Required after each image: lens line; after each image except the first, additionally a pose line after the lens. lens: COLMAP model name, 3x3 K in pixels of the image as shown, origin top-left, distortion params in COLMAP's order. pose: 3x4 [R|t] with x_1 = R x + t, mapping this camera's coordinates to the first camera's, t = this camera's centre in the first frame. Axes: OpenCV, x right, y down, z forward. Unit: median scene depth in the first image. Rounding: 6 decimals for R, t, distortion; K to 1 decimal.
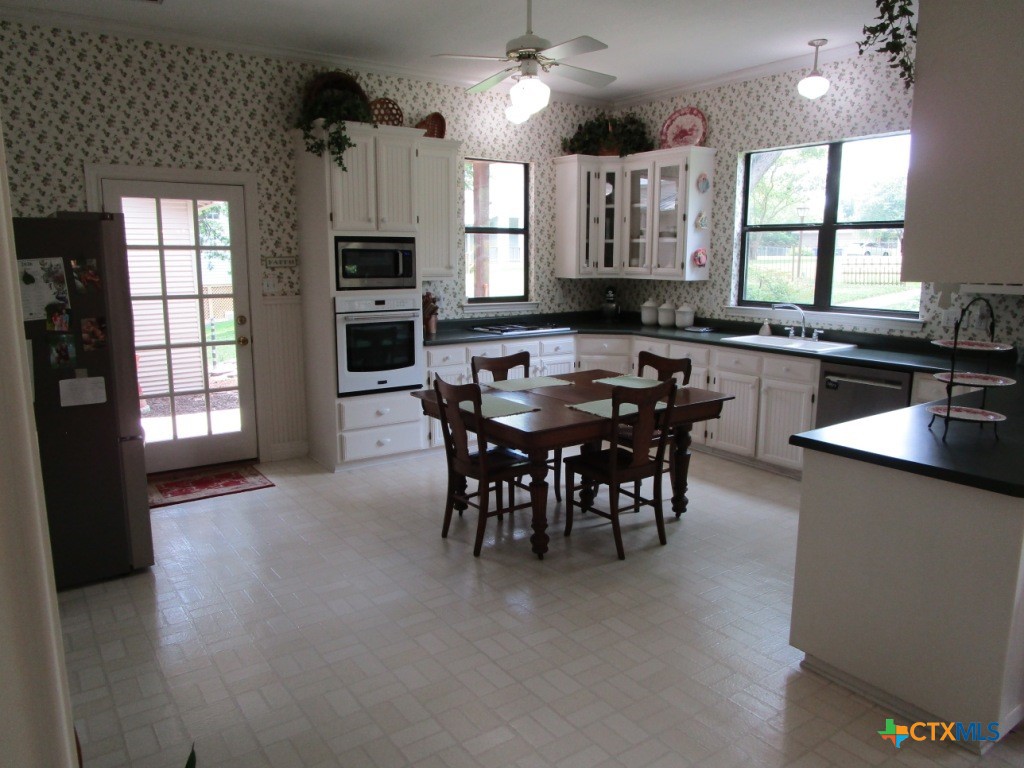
lens RADIAL K [[724.3, 0, 509.1], [0, 724.3, 382.7], [0, 0, 1]] dist [-0.025801, 0.001304]
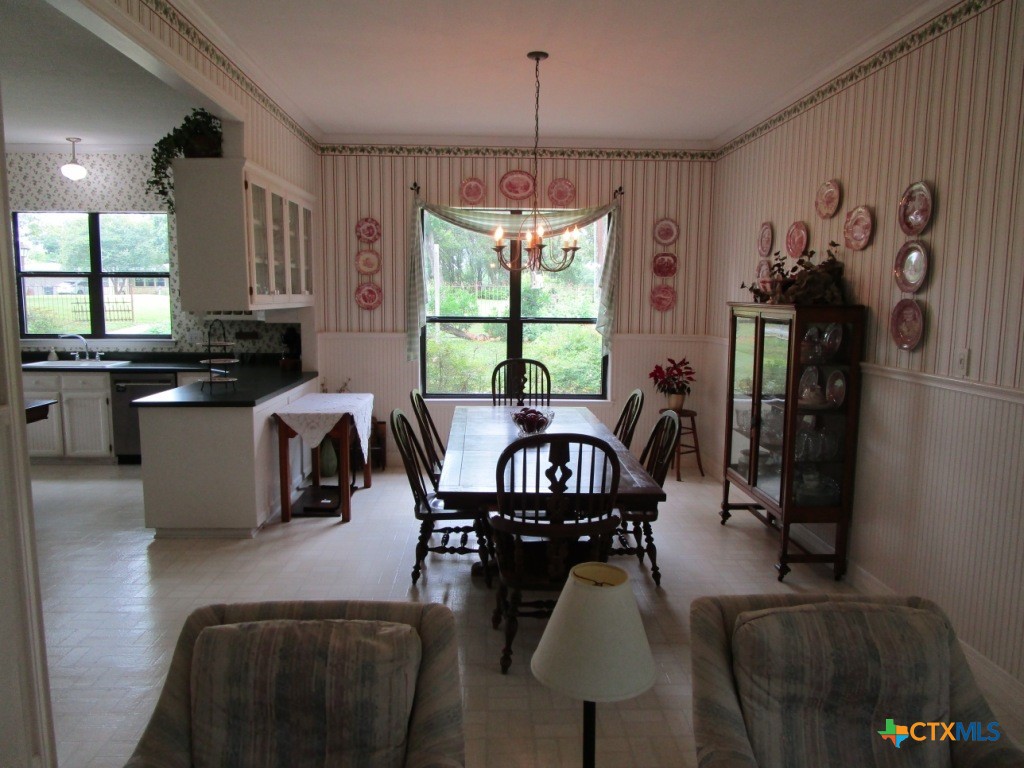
lens RADIAL K [[724.3, 0, 509.1], [0, 724.3, 382.7], [0, 0, 1]] dist [-0.025801, 0.001304]
pose [[0.543615, -0.094600, 0.833987, -0.279906], [0.139393, 0.990005, 0.021437, 0.060942], [-0.827679, 0.104599, 0.551368, -0.358982]]
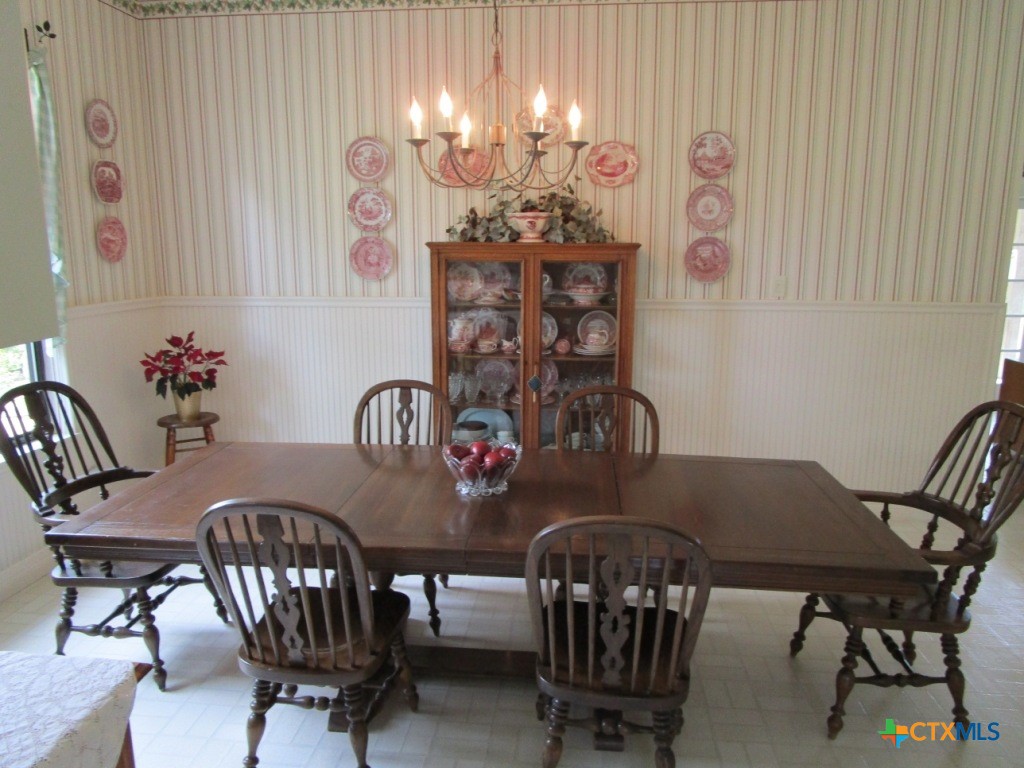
lens RADIAL K [[724.3, 0, 509.1], [0, 724.3, 382.7], [0, 0, 1]] dist [-0.025801, 0.001304]
pose [[-0.756437, -0.125043, 0.642002, 0.148557], [0.114936, 0.940869, 0.318677, -0.075527], [-0.643889, 0.314848, -0.697336, 0.425963]]
